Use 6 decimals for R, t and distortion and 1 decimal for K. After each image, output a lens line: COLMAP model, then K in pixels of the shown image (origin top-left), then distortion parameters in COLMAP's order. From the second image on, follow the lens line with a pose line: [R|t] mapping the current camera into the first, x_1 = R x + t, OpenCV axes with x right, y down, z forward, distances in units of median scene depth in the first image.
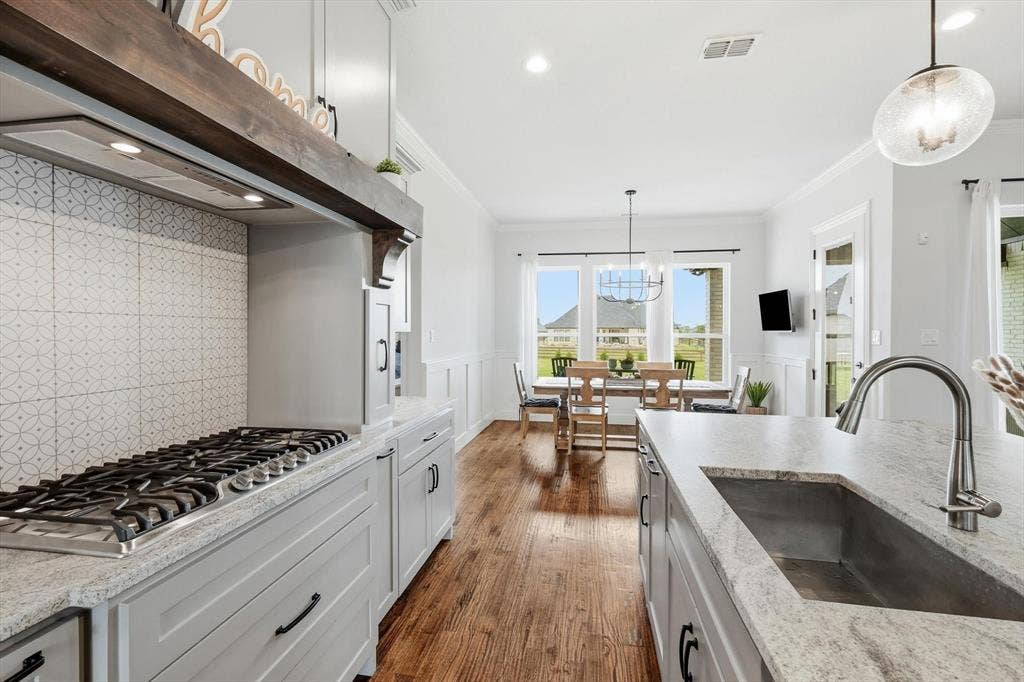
lens RADIAL K [[447.9, 0, 513.6], [0, 447.9, 333.8], [0, 0, 1]] dist [0.002598, -0.001533]
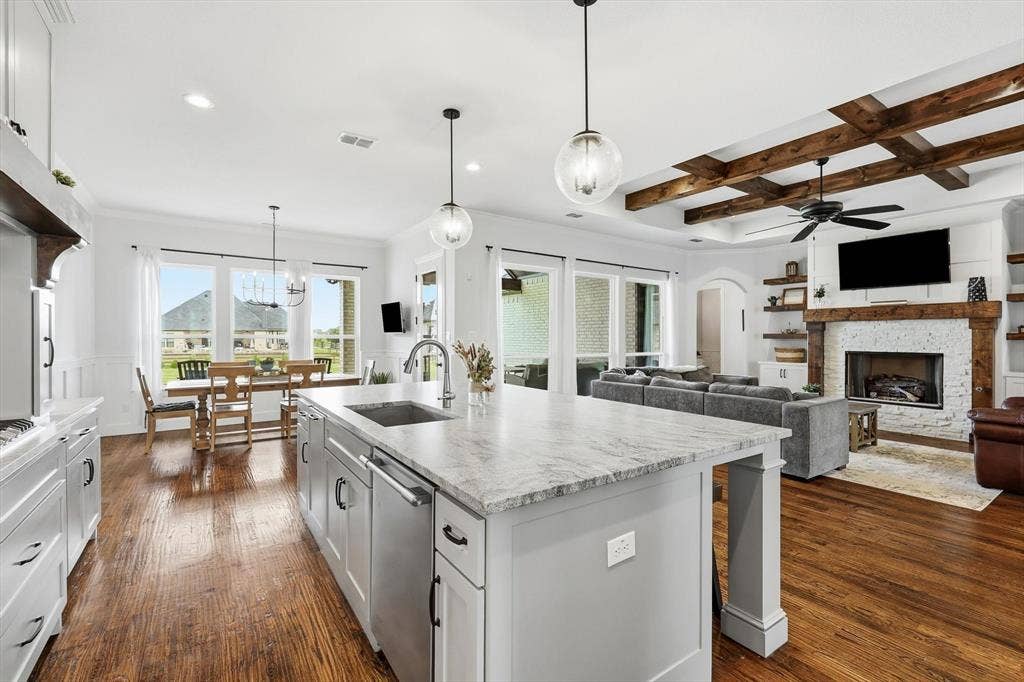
lens RADIAL K [[447.9, 0, 511.3], [0, 447.9, 338.5], [0, 0, 1]] dist [0.002598, -0.001533]
pose [[0.714650, -0.008048, 0.699436, -0.097444], [0.005739, 0.999968, 0.005643, 0.006082], [-0.699459, -0.000019, 0.714673, -0.205031]]
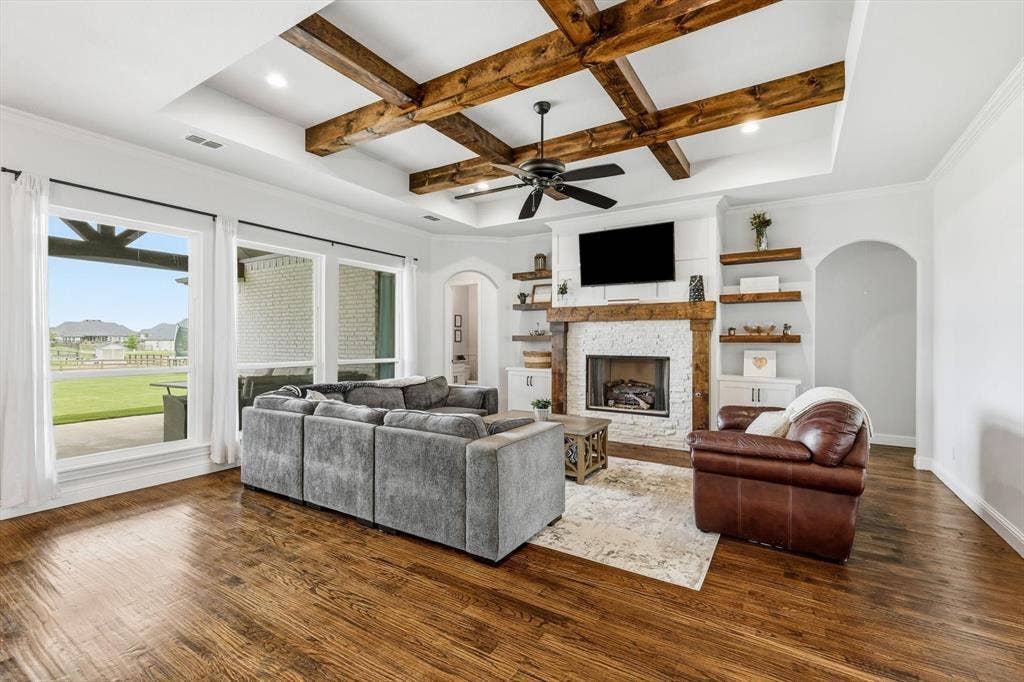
lens RADIAL K [[447.9, 0, 512.1], [0, 447.9, 341.8], [0, 0, 1]] dist [0.002598, -0.001533]
pose [[0.375112, -0.011370, 0.926910, 0.355580], [0.005135, 0.999935, 0.010188, 0.008416], [-0.926965, 0.000938, 0.375146, -0.211088]]
